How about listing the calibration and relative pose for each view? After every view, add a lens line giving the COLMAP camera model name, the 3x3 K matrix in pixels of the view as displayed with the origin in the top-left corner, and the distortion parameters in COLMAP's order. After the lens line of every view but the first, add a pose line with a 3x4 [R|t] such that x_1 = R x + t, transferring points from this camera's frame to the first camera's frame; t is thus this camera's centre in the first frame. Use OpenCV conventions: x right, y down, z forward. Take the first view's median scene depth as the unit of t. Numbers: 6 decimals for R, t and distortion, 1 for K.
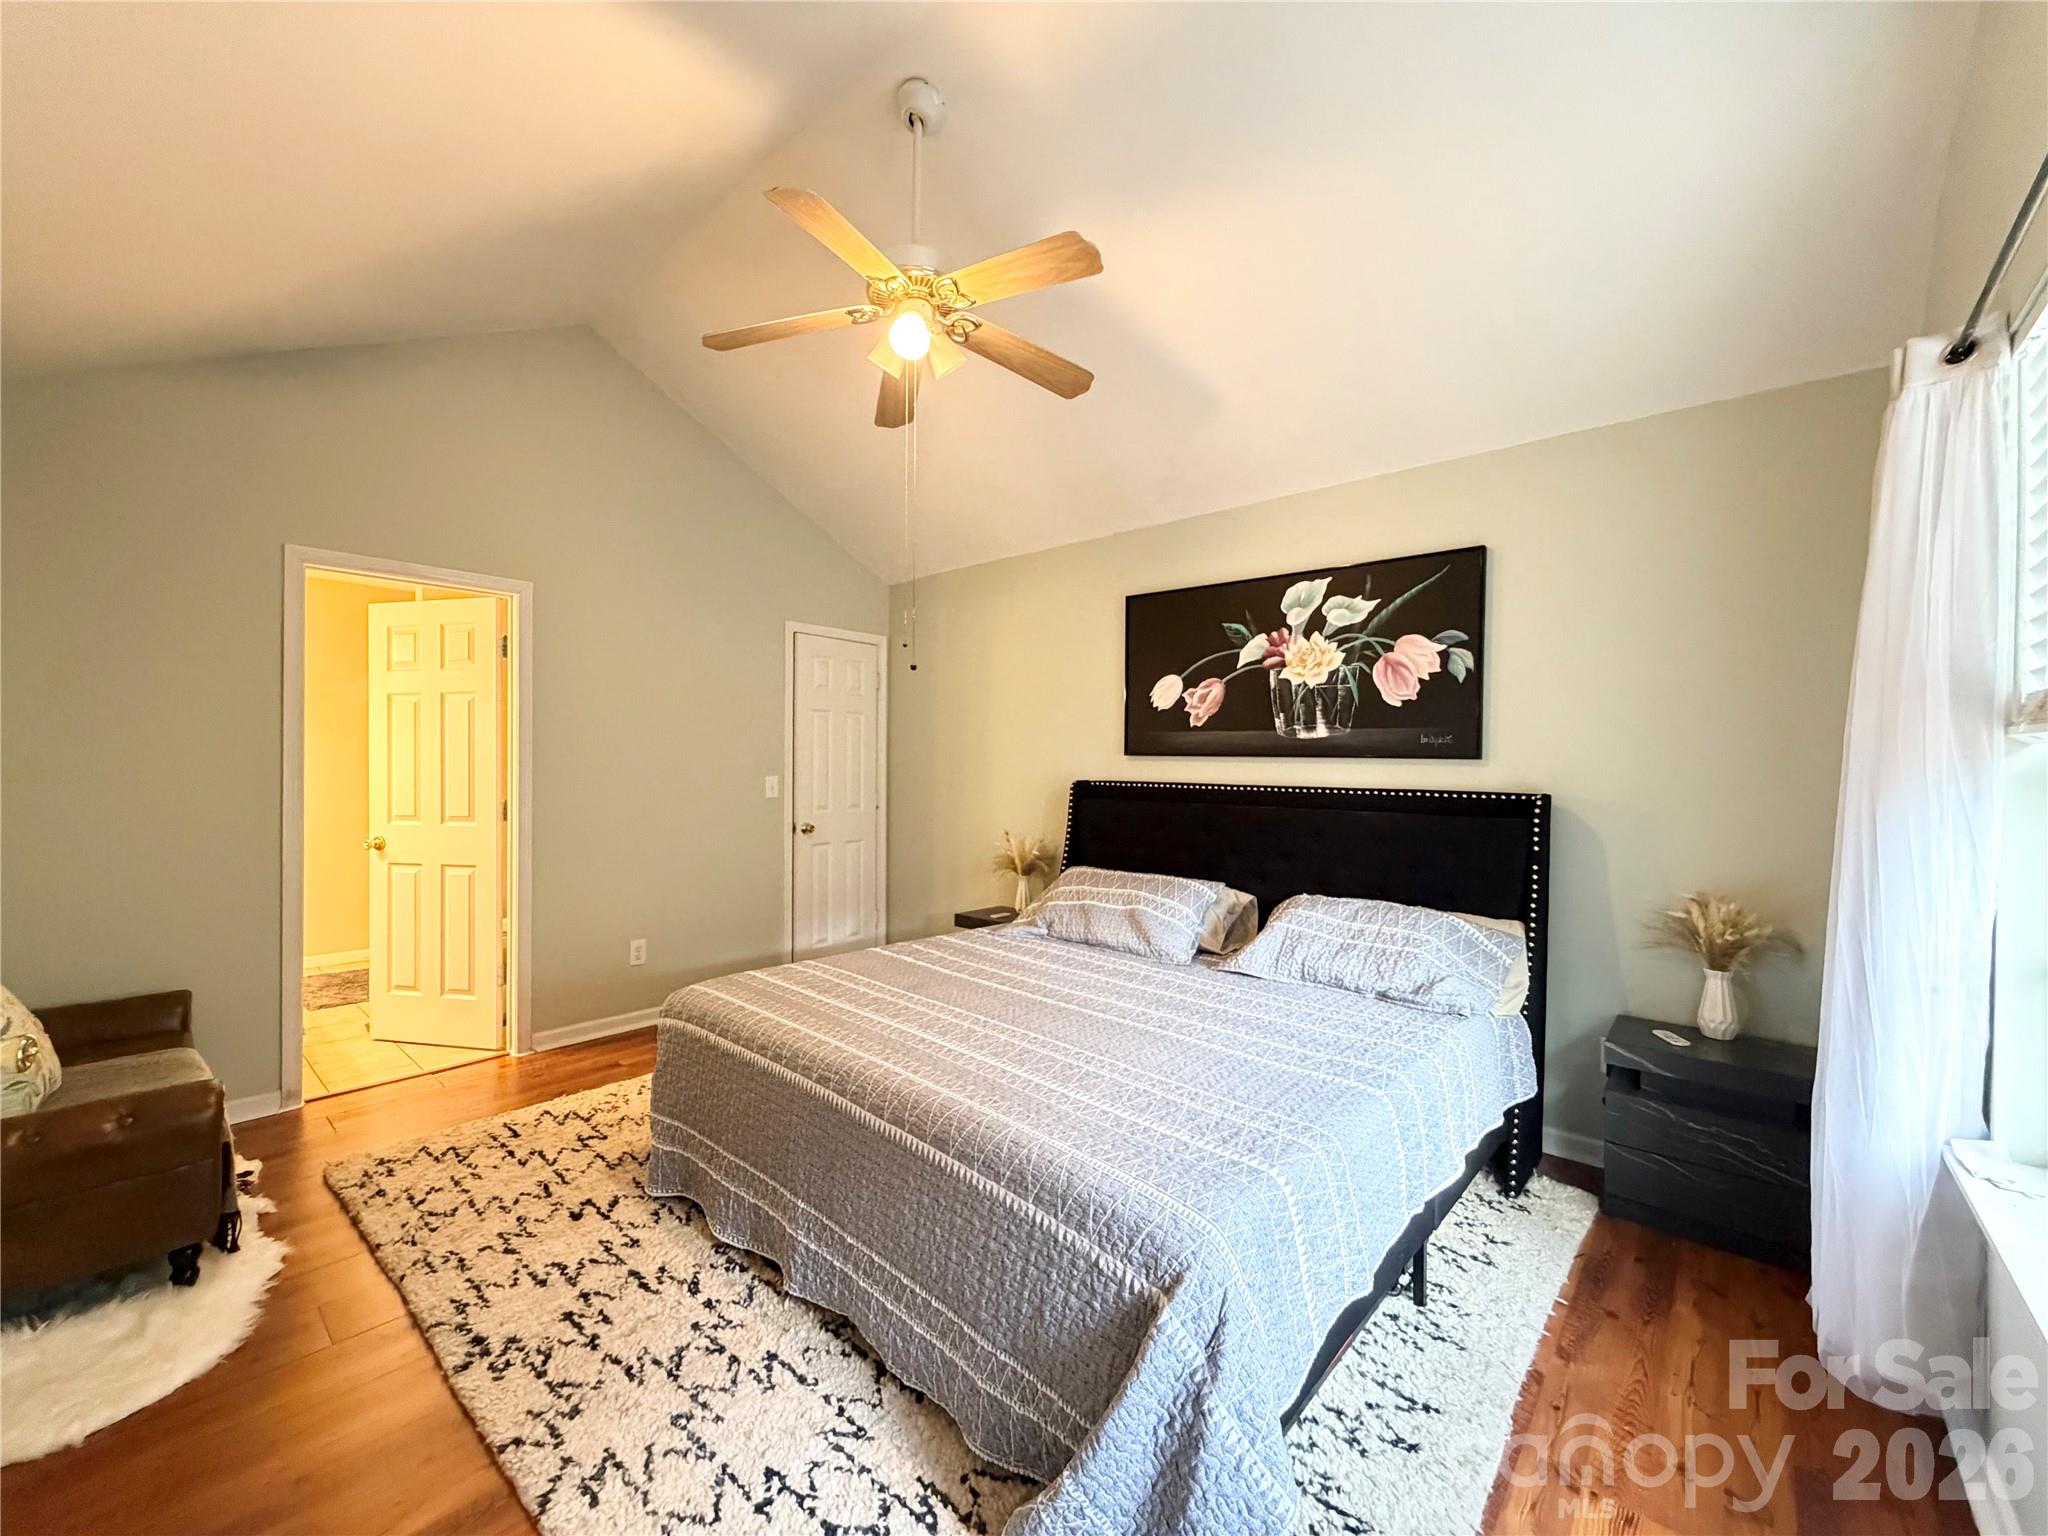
lens RADIAL K [[812.7, 0, 1022.7], [0, 812.7, 774.6], [0, 0, 1]] dist [0.000243, 0.000151]
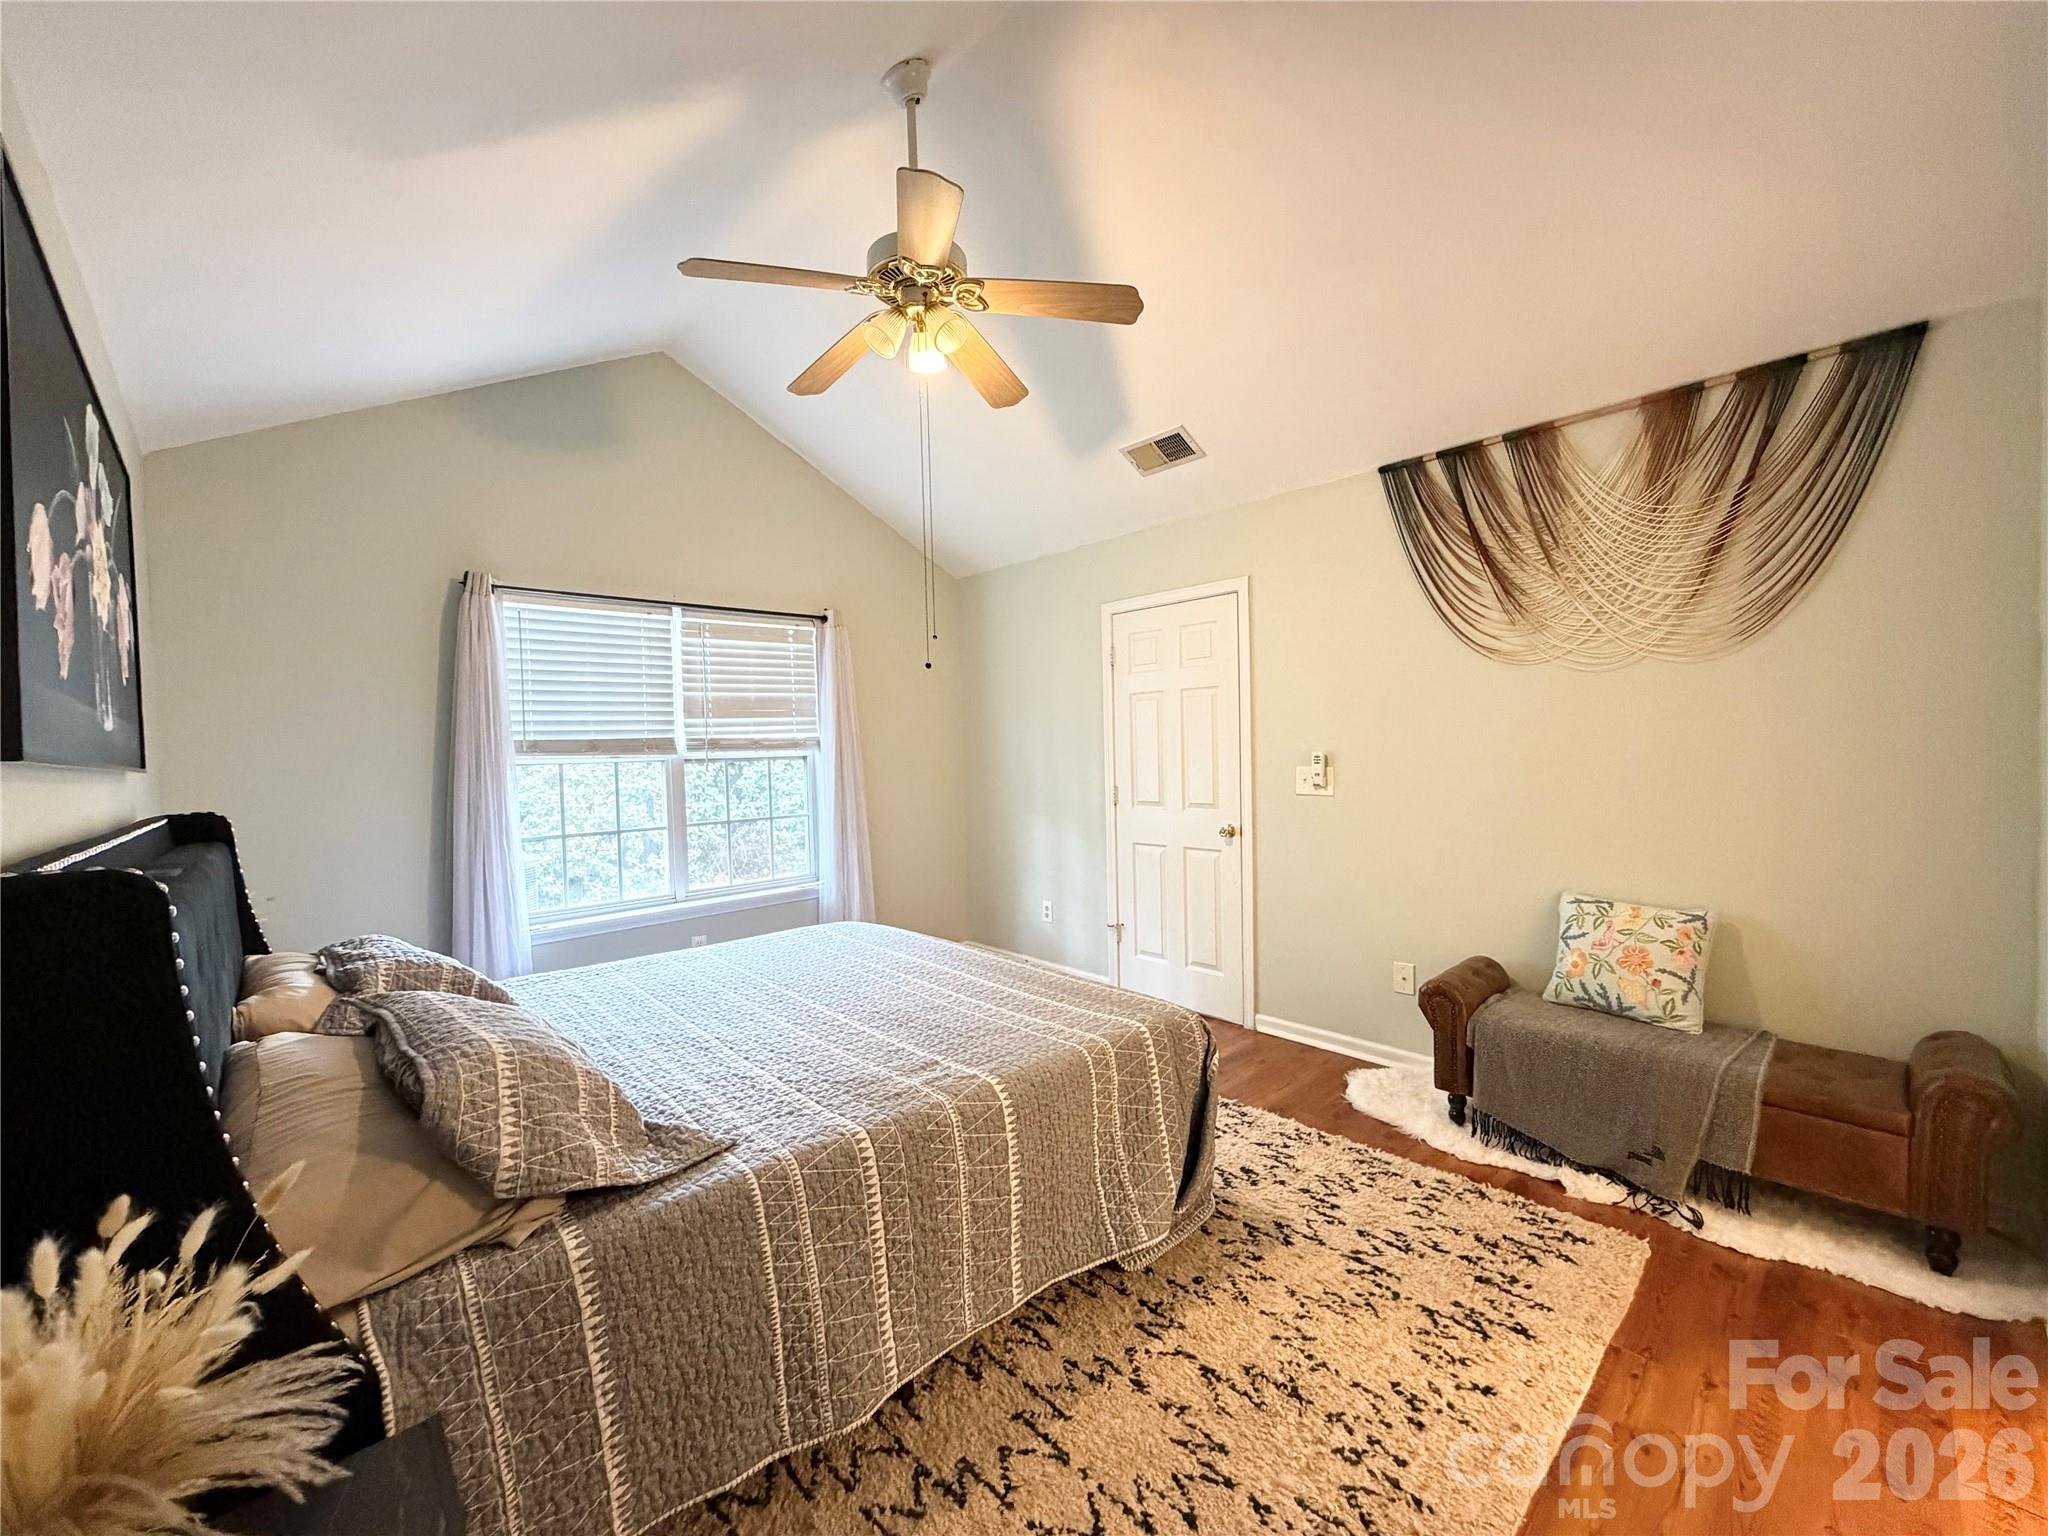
lens RADIAL K [[812.7, 0, 1020.6], [0, 812.7, 766.9], [0, 0, 1]] dist [0.000243, 0.000151]
pose [[-0.995265, 0.016770, 0.095745, -0.254455], [0.019784, 0.999335, 0.030616, -0.027539], [-0.095168, 0.032365, -0.994935, 1.482677]]
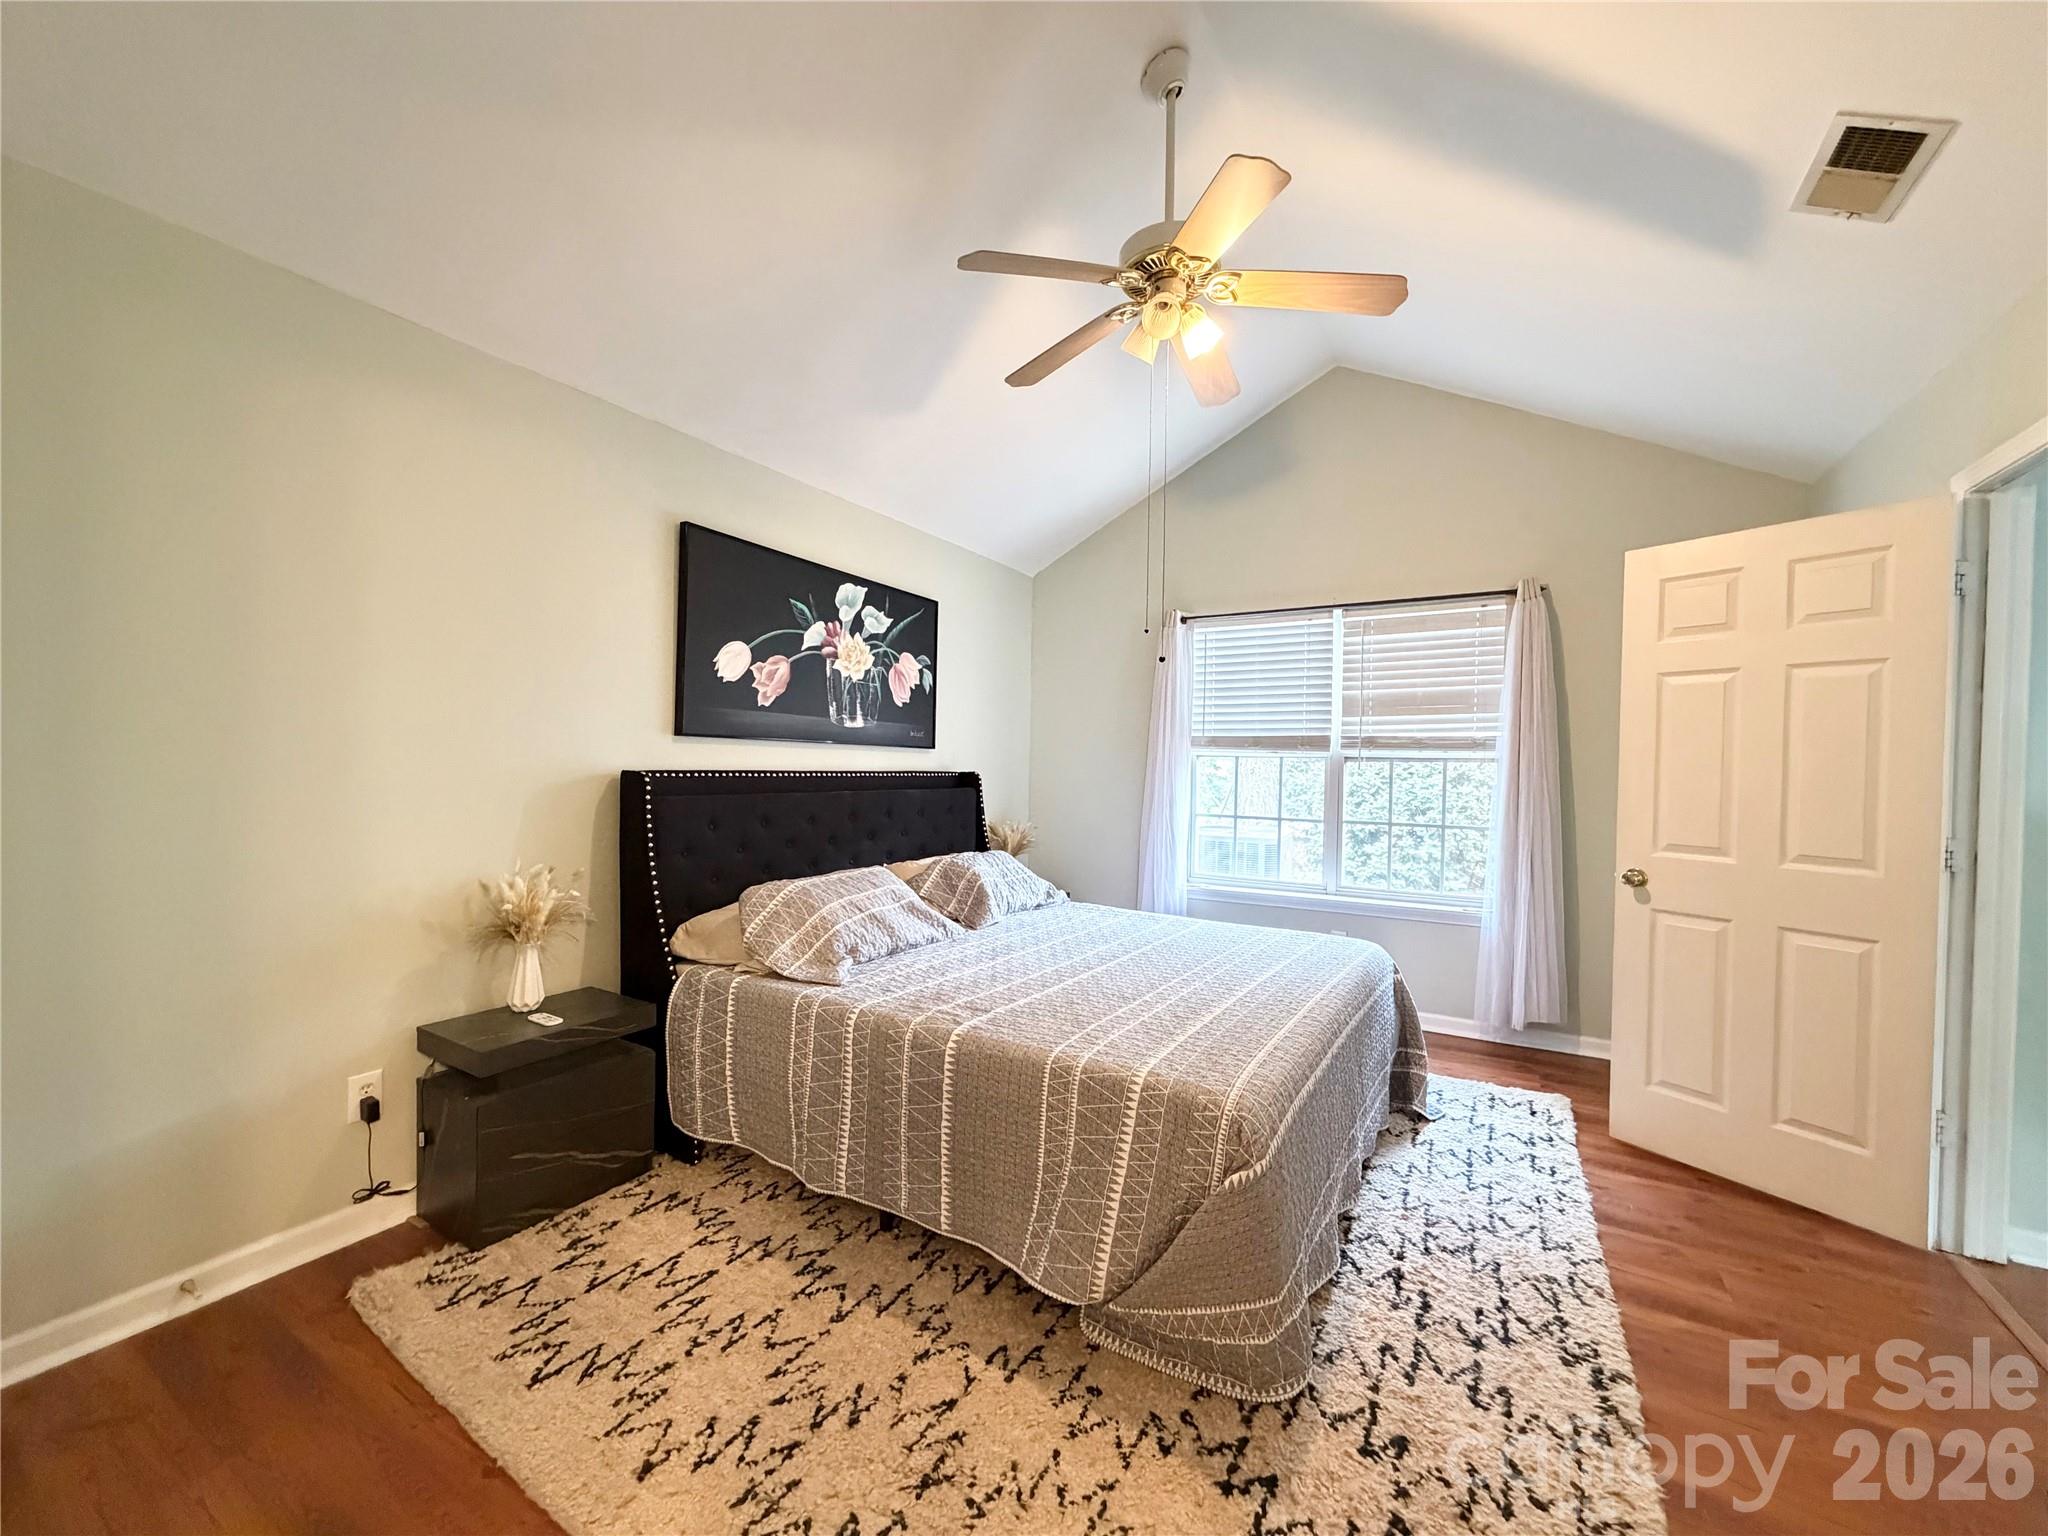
lens RADIAL K [[812.7, 0, 1017.0], [0, 812.7, 766.7], [0, 0, 1]] dist [0.000243, 0.000151]
pose [[-0.184853, -0.021172, 0.982538, -0.801416], [-0.009479, 0.999760, 0.019760, -0.015565], [-0.982721, -0.005661, -0.185009, 1.014022]]
